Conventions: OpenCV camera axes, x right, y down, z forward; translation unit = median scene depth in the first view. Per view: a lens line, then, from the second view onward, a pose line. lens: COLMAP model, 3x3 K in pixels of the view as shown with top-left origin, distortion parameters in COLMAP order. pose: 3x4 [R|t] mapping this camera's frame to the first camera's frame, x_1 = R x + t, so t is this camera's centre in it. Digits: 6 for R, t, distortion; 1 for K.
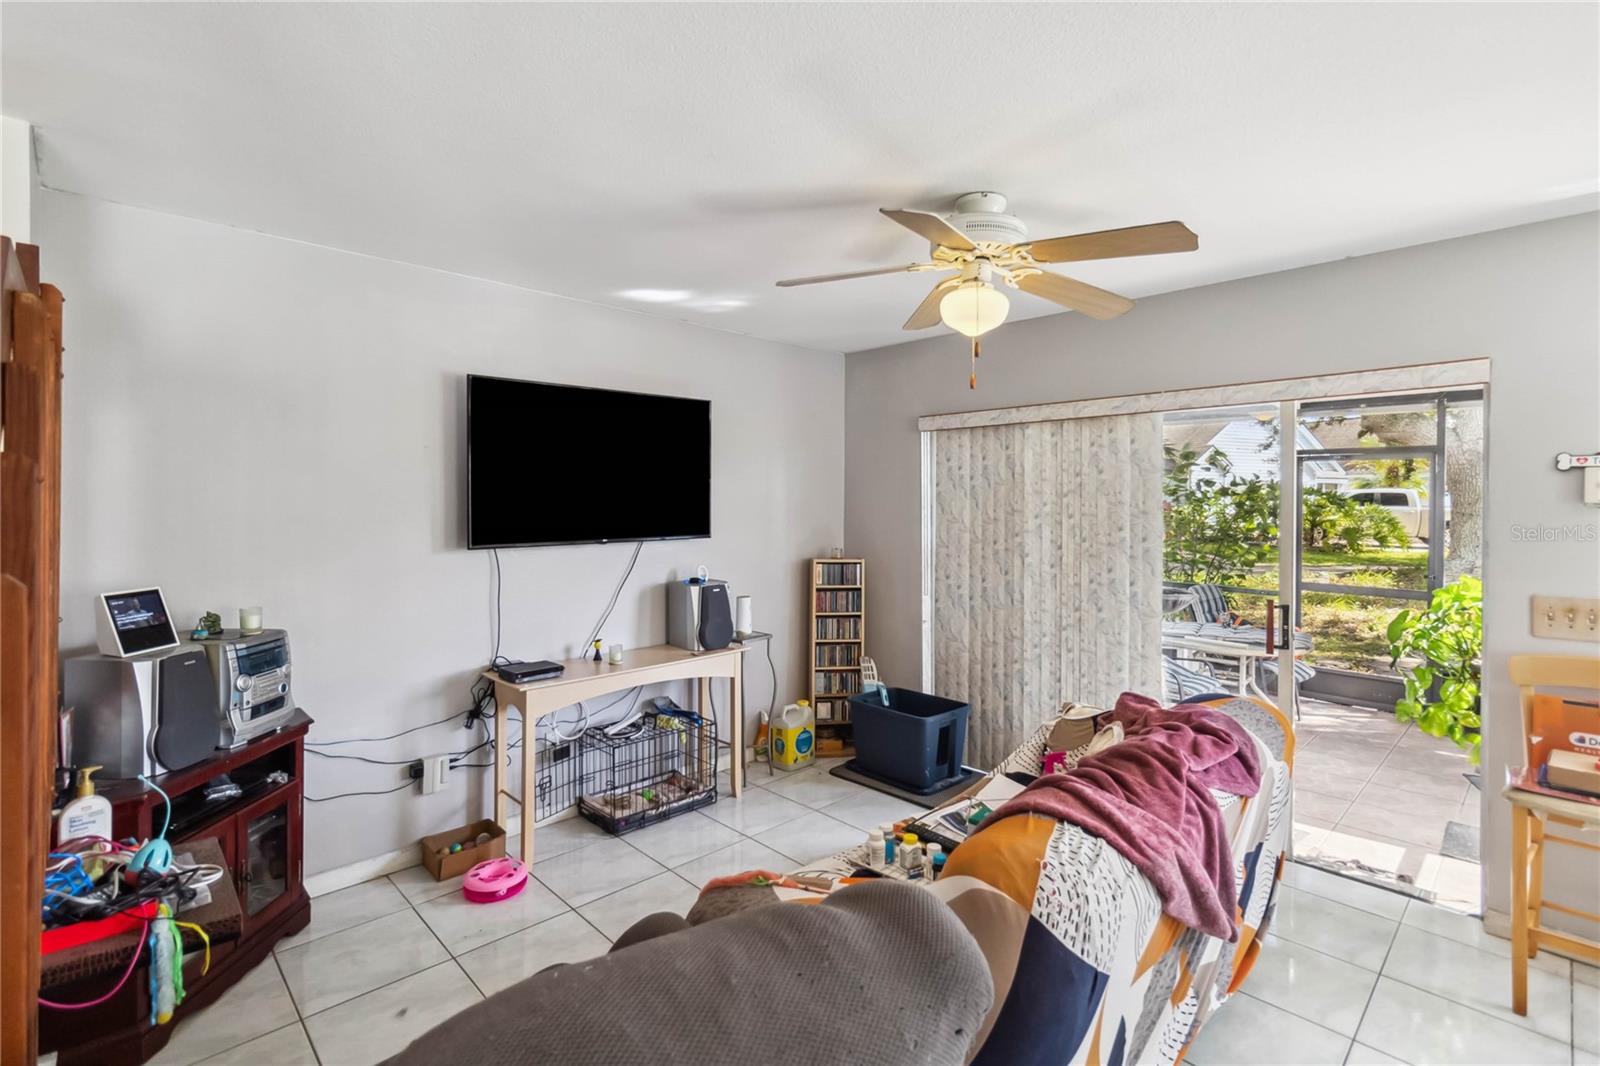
lens RADIAL K [[751.6, 0, 803.4], [0, 751.6, 495.9], [0, 0, 1]] dist [0.001160, -0.000579]
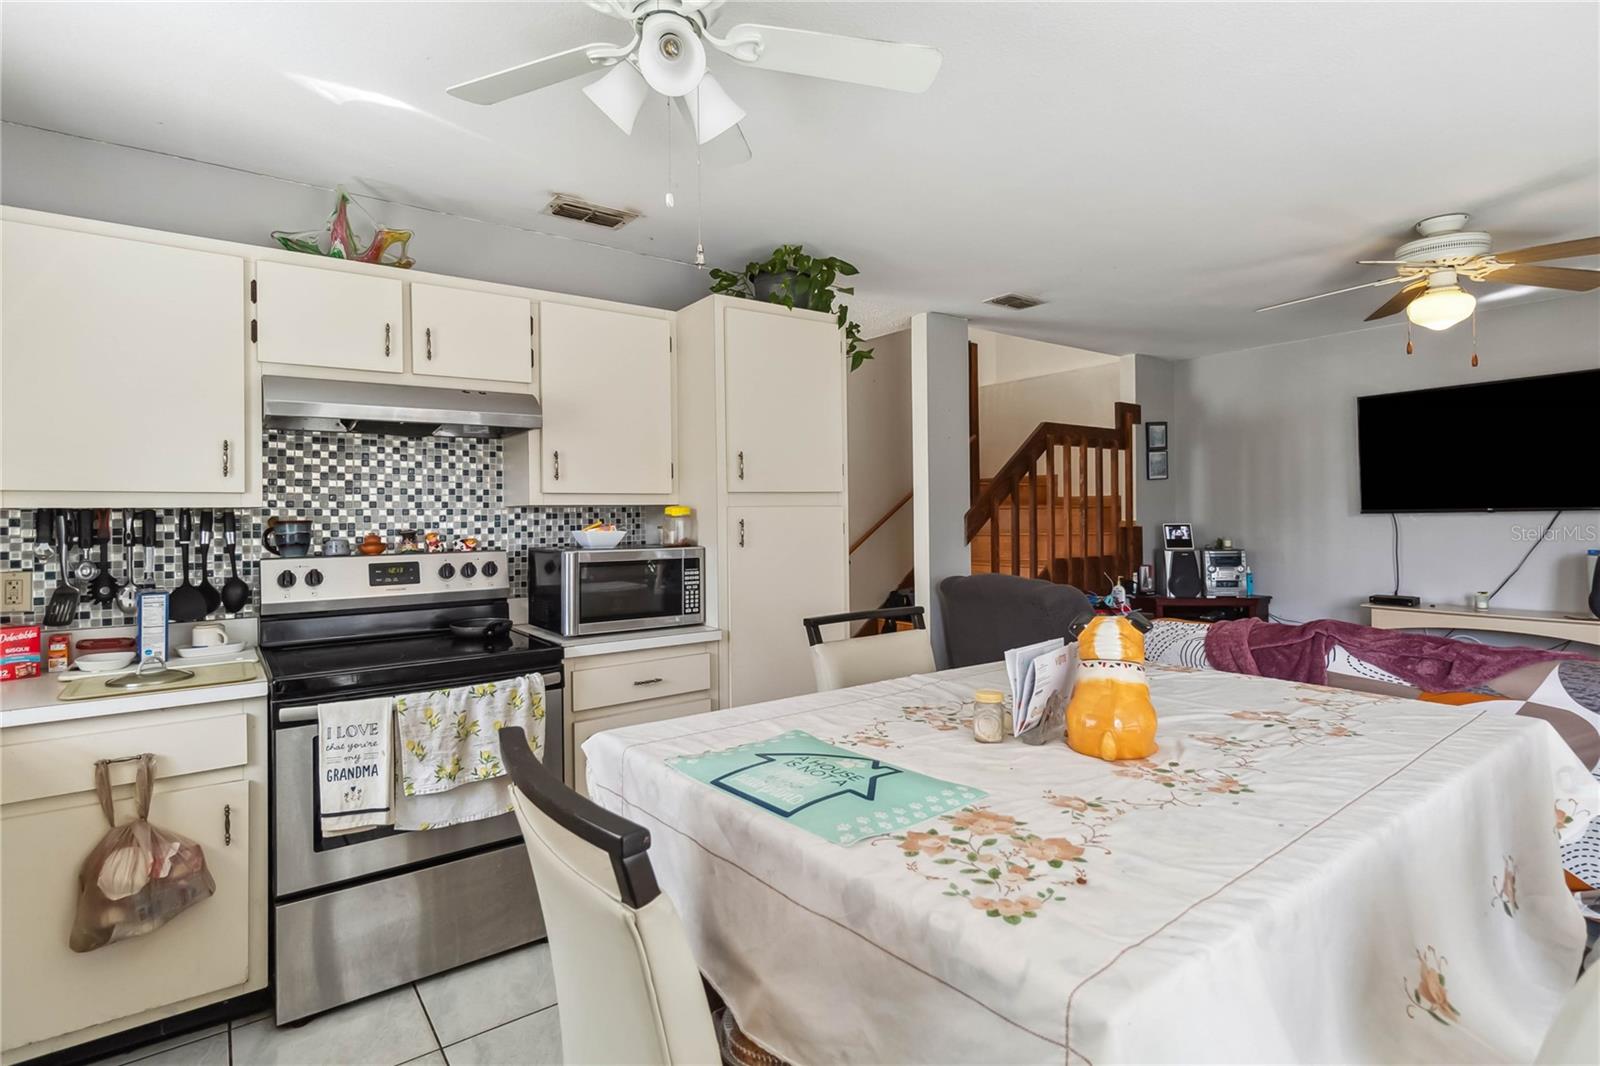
lens RADIAL K [[828.0, 0, 802.2], [0, 828.0, 508.0], [0, 0, 1]] dist [-0.001259, -0.000190]
pose [[-0.104129, -0.005182, -0.994550, 1.759912], [0.015488, 0.999857, -0.006831, 0.072872], [0.994443, -0.016114, -0.104034, 0.081119]]
